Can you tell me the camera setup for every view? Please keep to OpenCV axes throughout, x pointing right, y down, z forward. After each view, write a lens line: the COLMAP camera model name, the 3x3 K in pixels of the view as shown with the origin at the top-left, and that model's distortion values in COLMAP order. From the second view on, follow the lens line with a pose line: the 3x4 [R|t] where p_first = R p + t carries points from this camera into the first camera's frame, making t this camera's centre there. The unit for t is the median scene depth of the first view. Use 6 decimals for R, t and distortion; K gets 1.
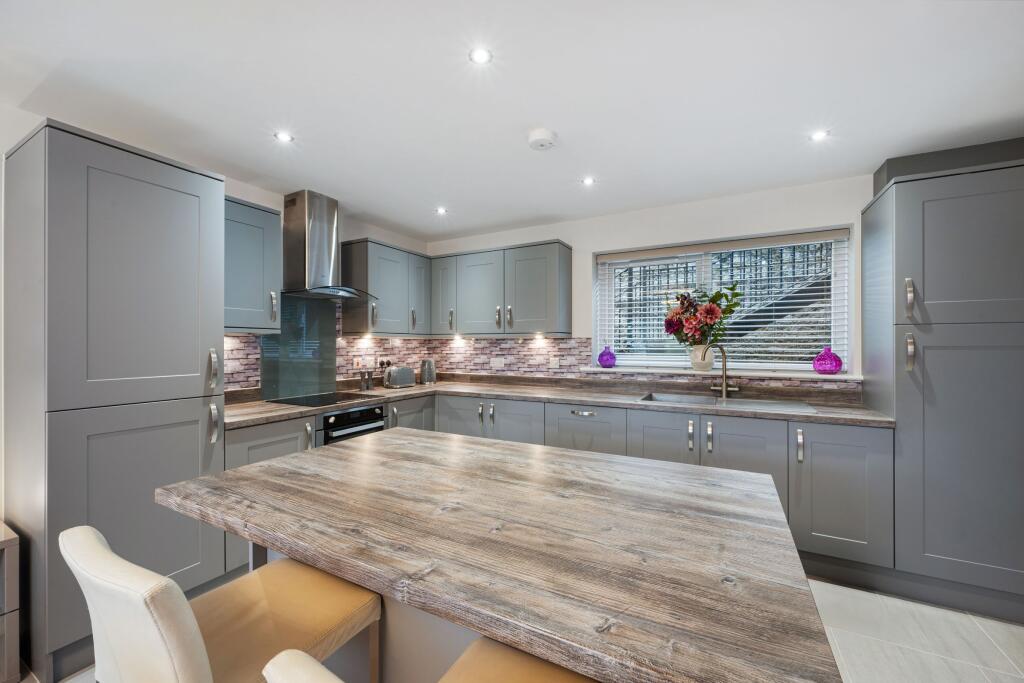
lens RADIAL K [[402.4, 0, 513.4], [0, 402.4, 339.9], [0, 0, 1]] dist [0.007300, -0.000038]
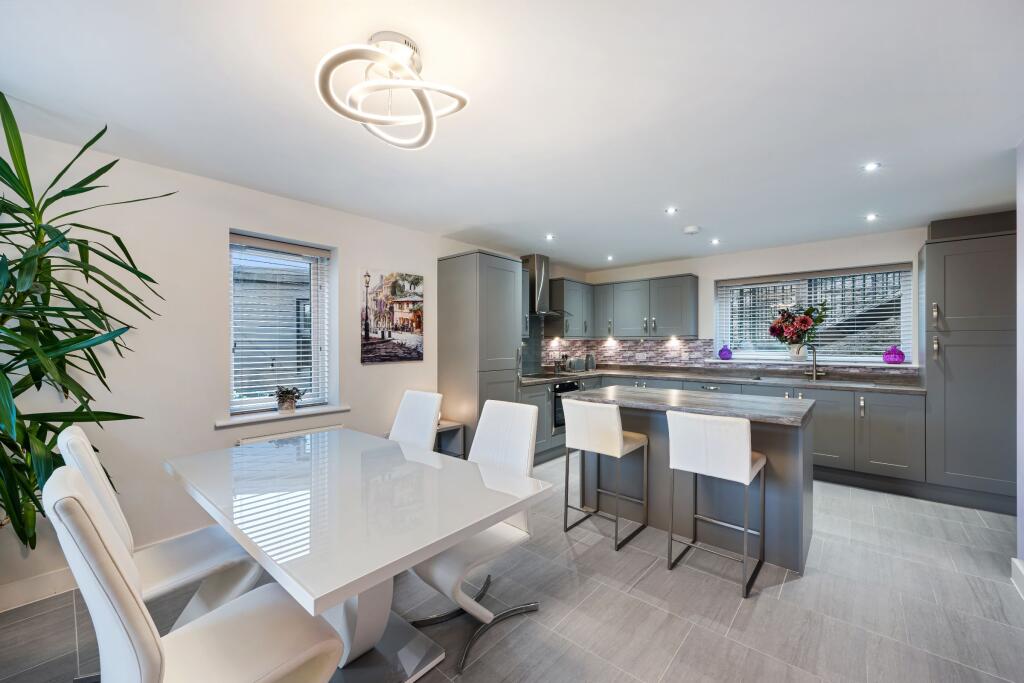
lens RADIAL K [[402.4, 0, 514.2], [0, 402.4, 342.2], [0, 0, 1]] dist [0.007300, -0.000038]
pose [[0.975597, -0.001436, -0.219566, -0.205424], [0.003033, 0.999971, 0.006934, -0.006958], [0.219550, -0.007431, 0.975573, -0.627973]]
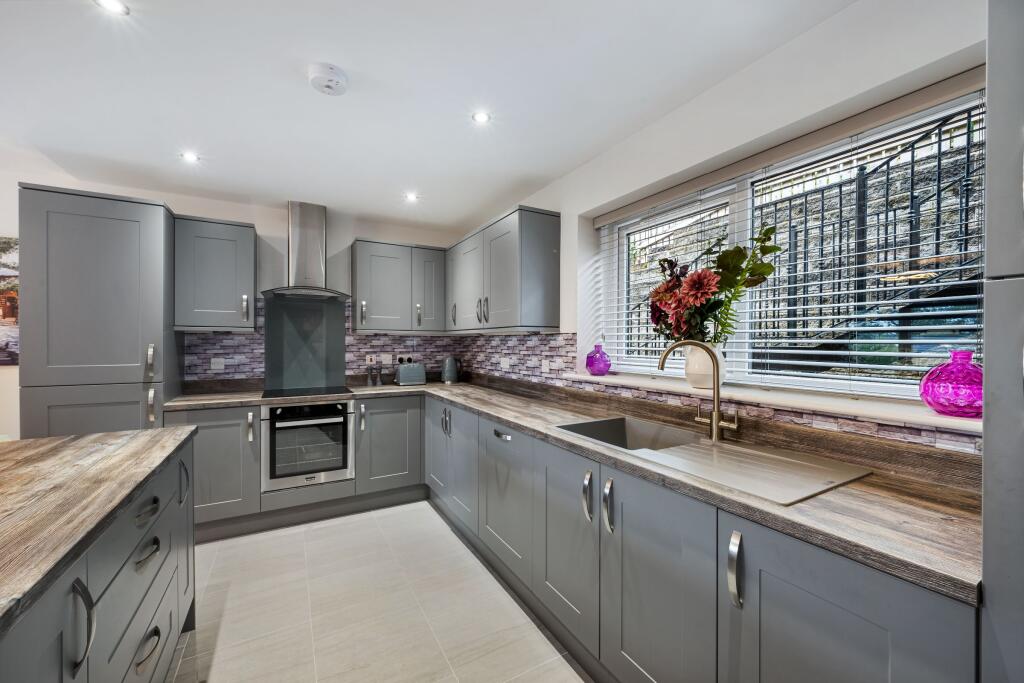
lens RADIAL K [[402.4, 0, 511.0], [0, 402.4, 343.2], [0, 0, 1]] dist [0.007300, -0.000038]
pose [[0.843064, 0.004312, -0.537796, 0.535695], [0.002751, 0.999920, 0.012330, 0.004397], [0.537806, -0.011874, 0.842985, 0.356443]]
